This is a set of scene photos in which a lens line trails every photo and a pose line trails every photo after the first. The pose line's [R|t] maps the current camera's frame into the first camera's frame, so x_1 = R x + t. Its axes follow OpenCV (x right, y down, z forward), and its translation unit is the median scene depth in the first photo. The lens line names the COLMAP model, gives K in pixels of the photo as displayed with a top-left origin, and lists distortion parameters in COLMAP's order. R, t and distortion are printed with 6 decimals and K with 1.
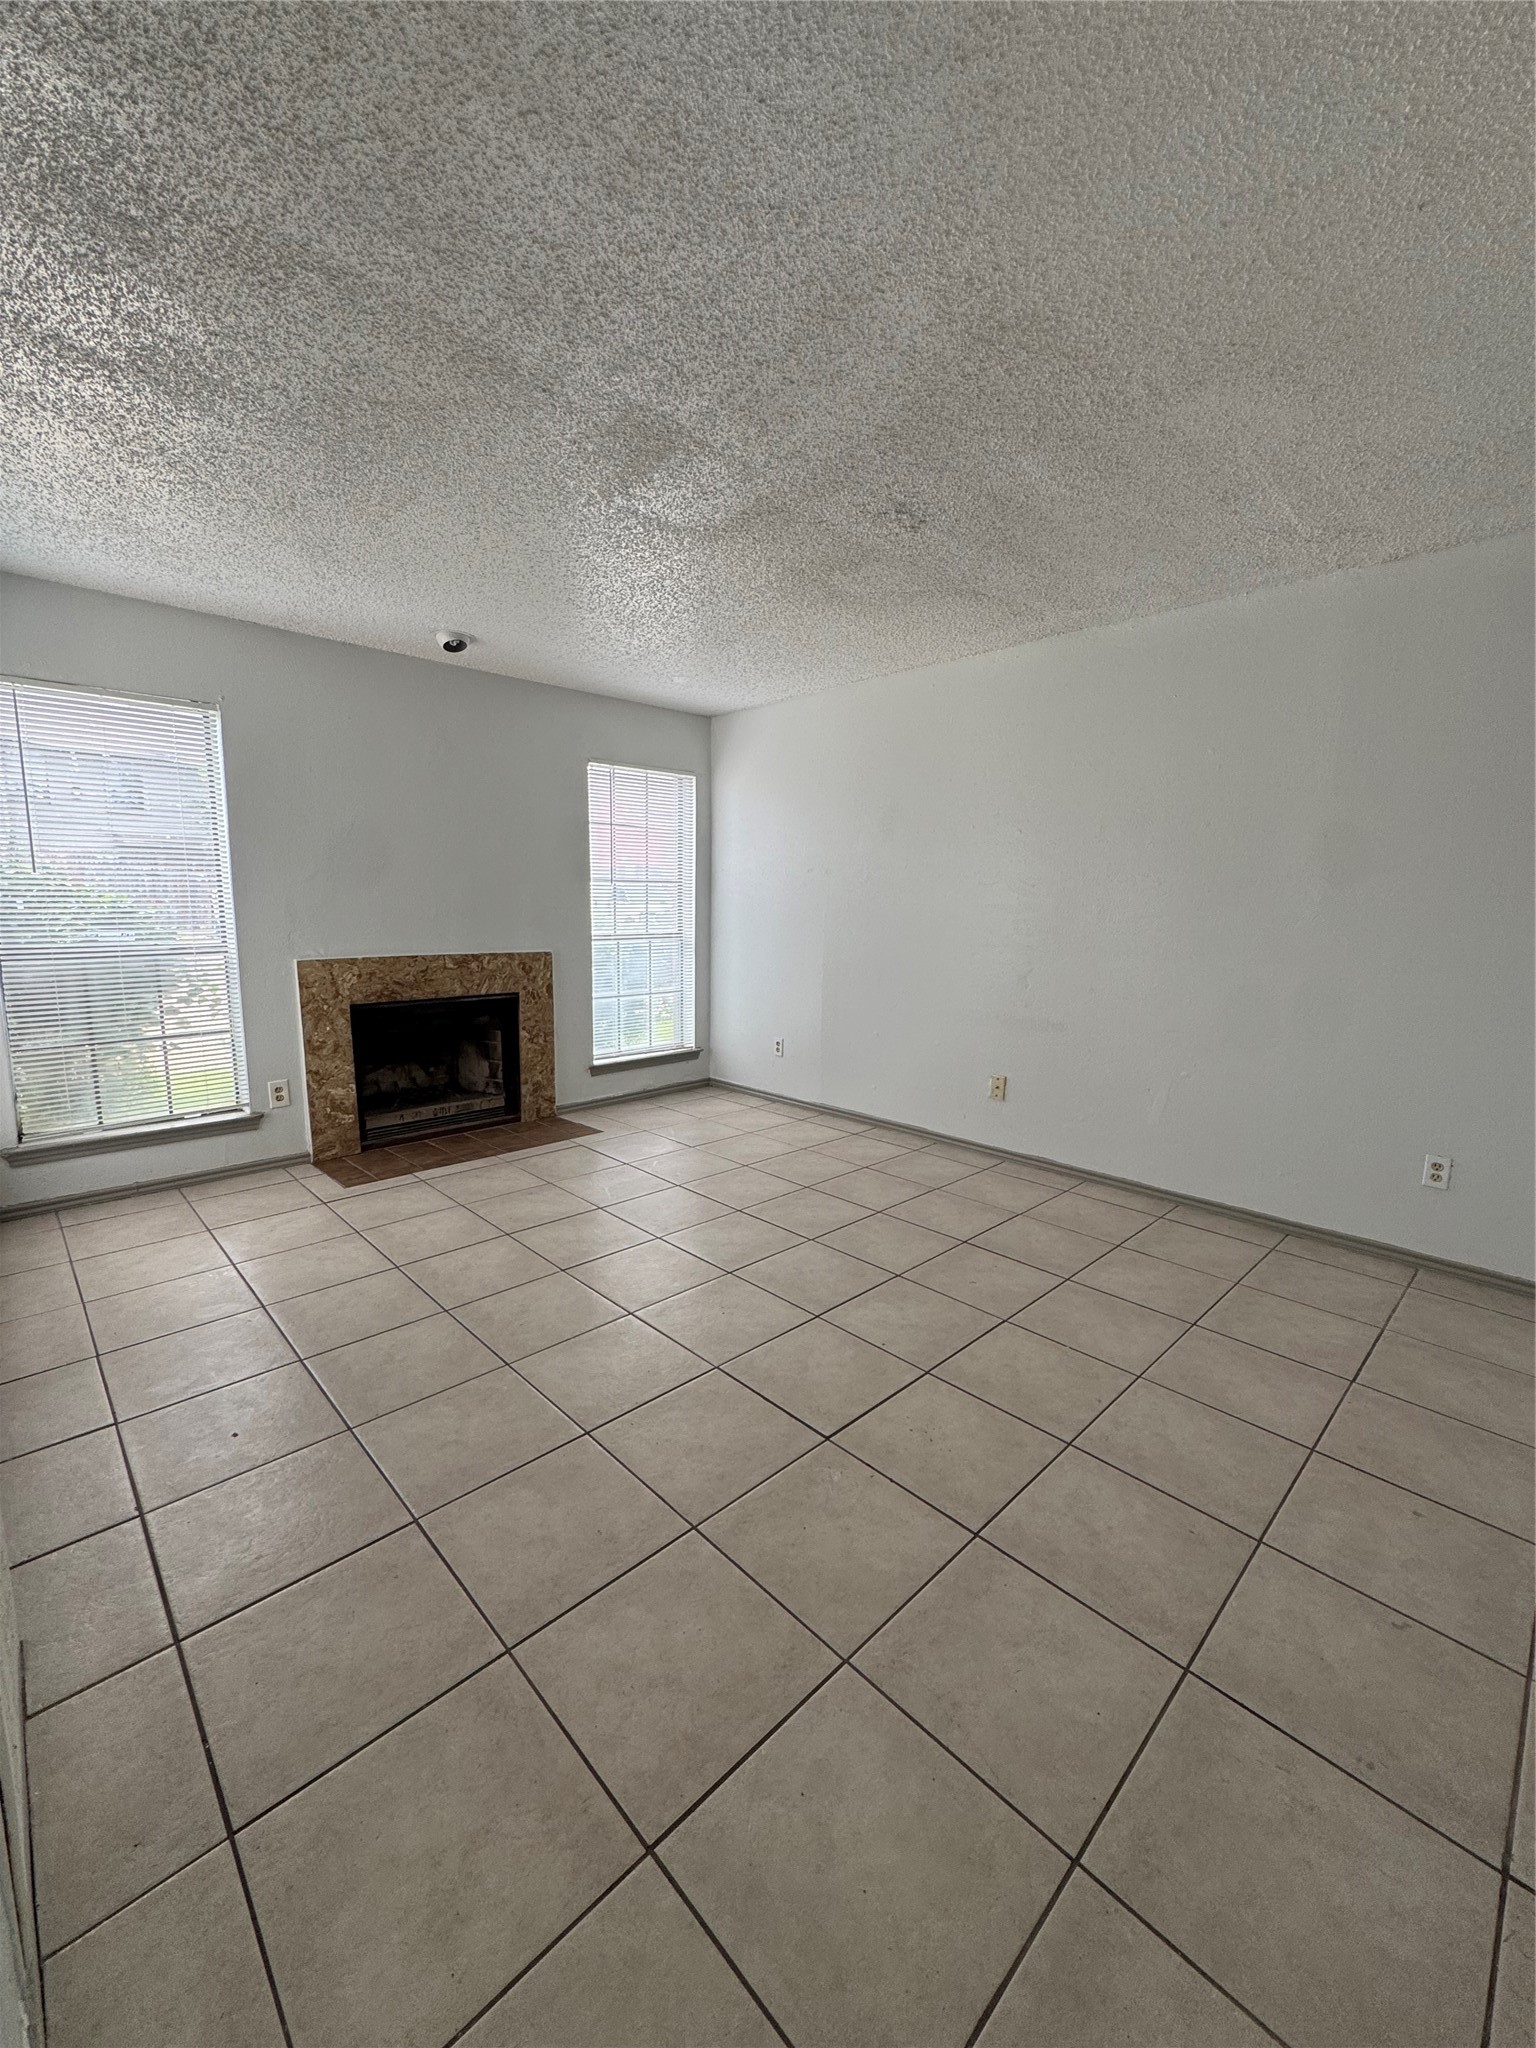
lens RADIAL K [[821.1, 0, 785.0], [0, 821.1, 1029.3], [0, 0, 1]] dist [-0.004745, 0.000678]
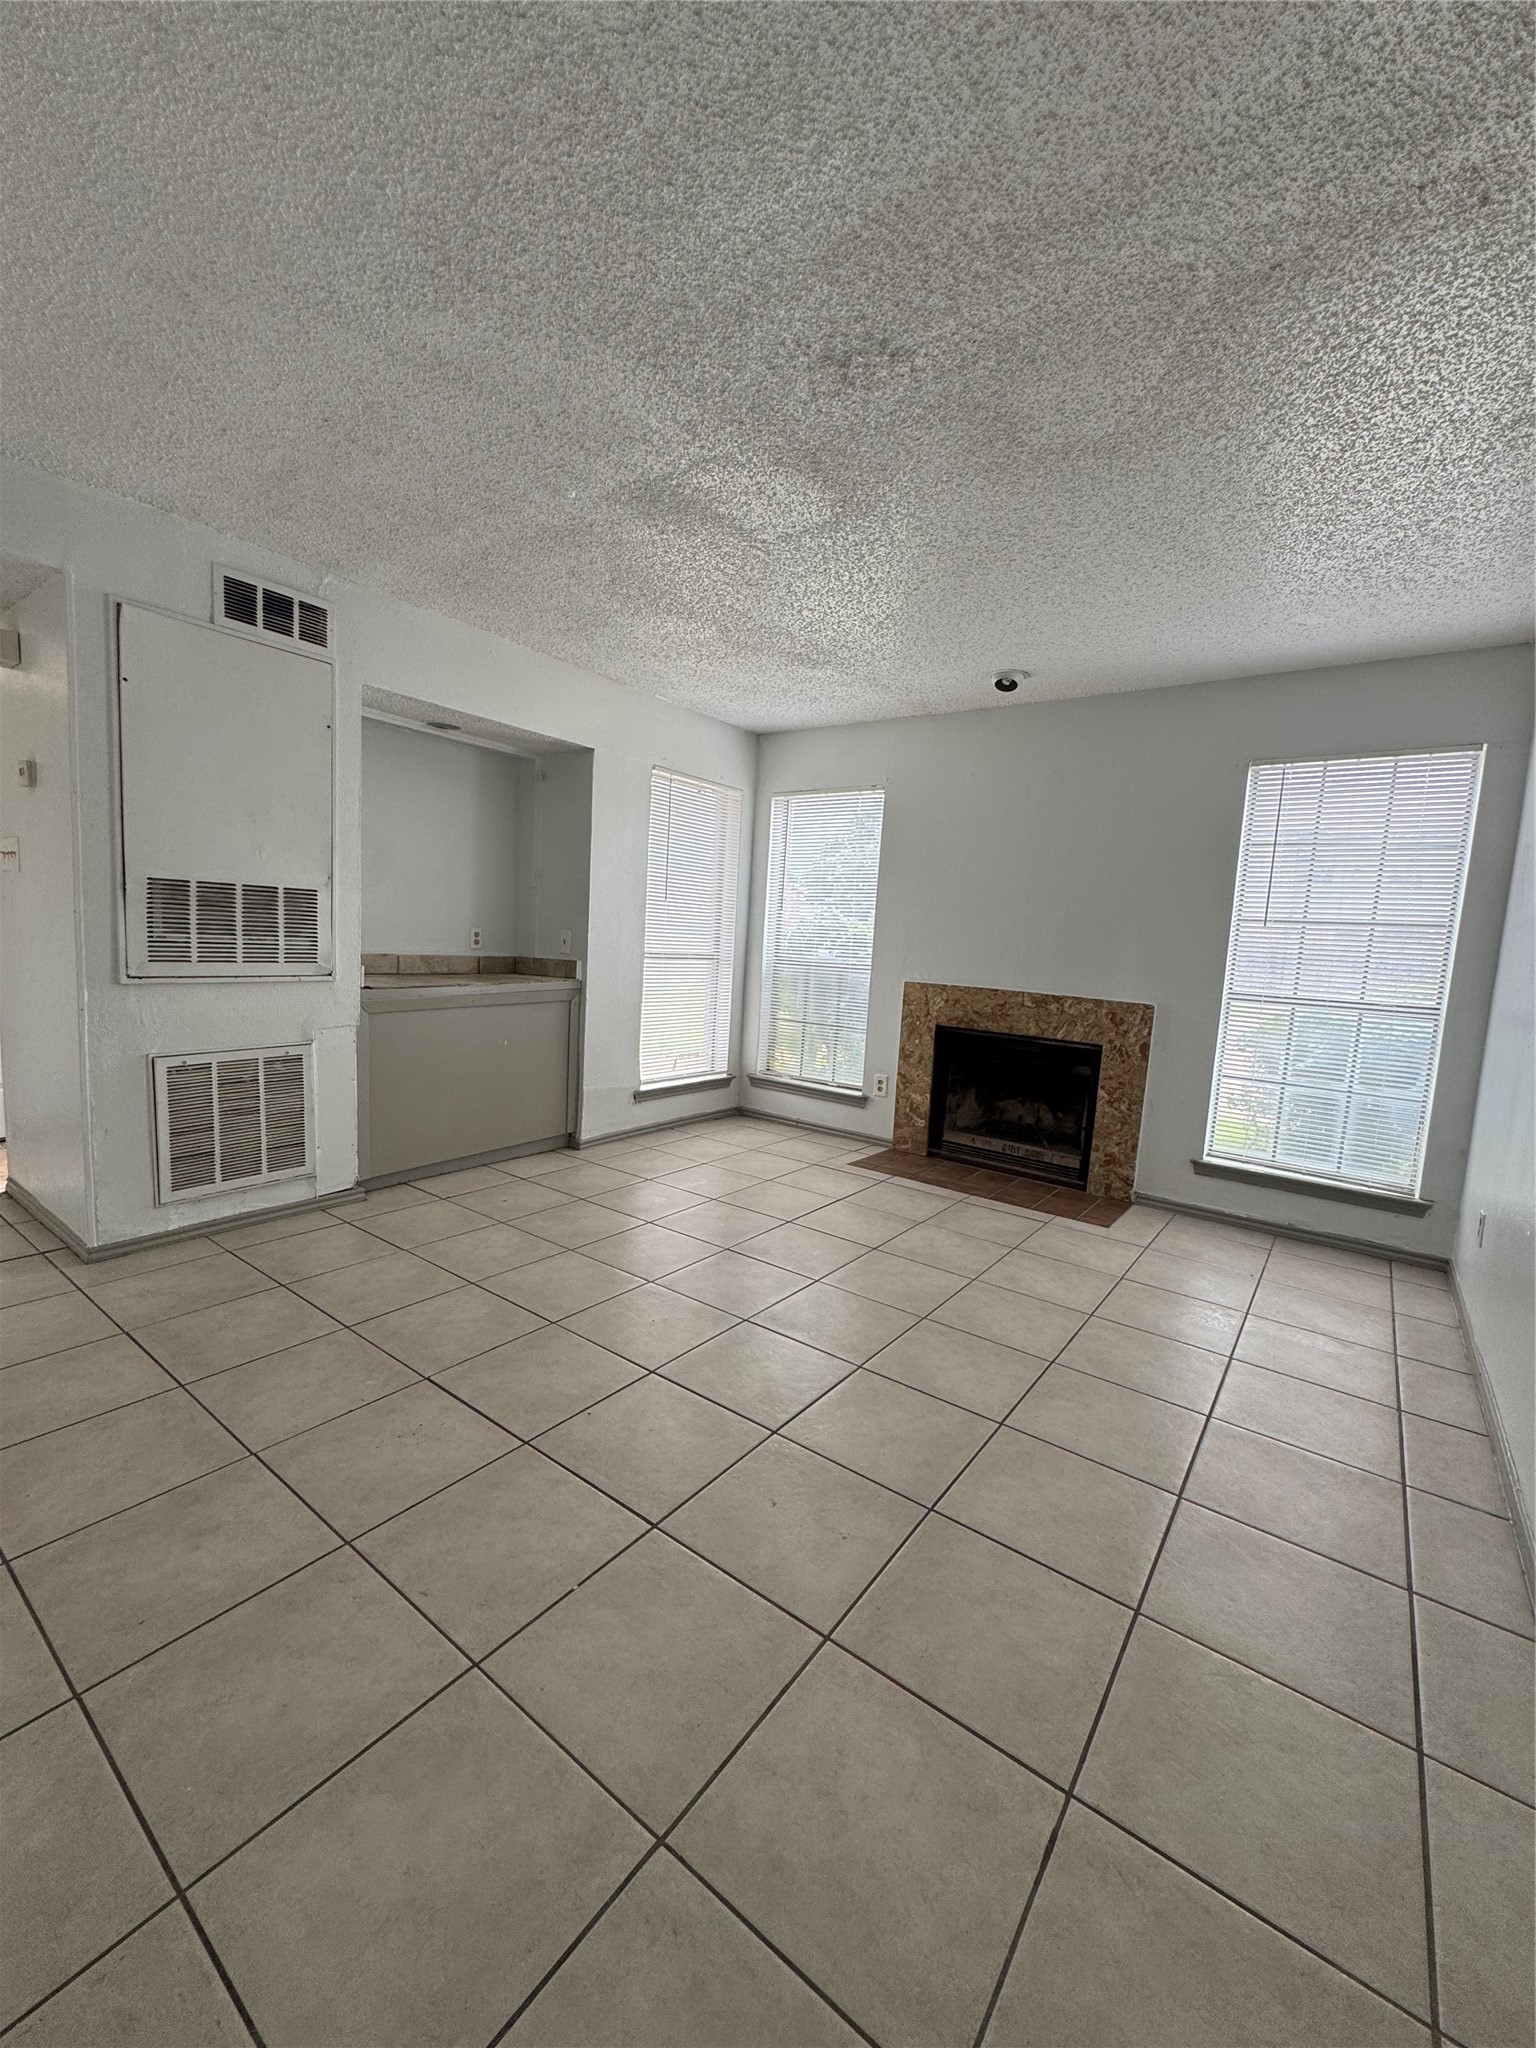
lens RADIAL K [[821.1, 0, 752.0], [0, 821.1, 1027.2], [0, 0, 1]] dist [-0.004745, 0.000678]
pose [[0.149234, 0.110314, -0.982629, 0.530504], [-0.208940, 0.974836, 0.077707, -0.059469], [0.966475, 0.193714, 0.168528, 0.537747]]
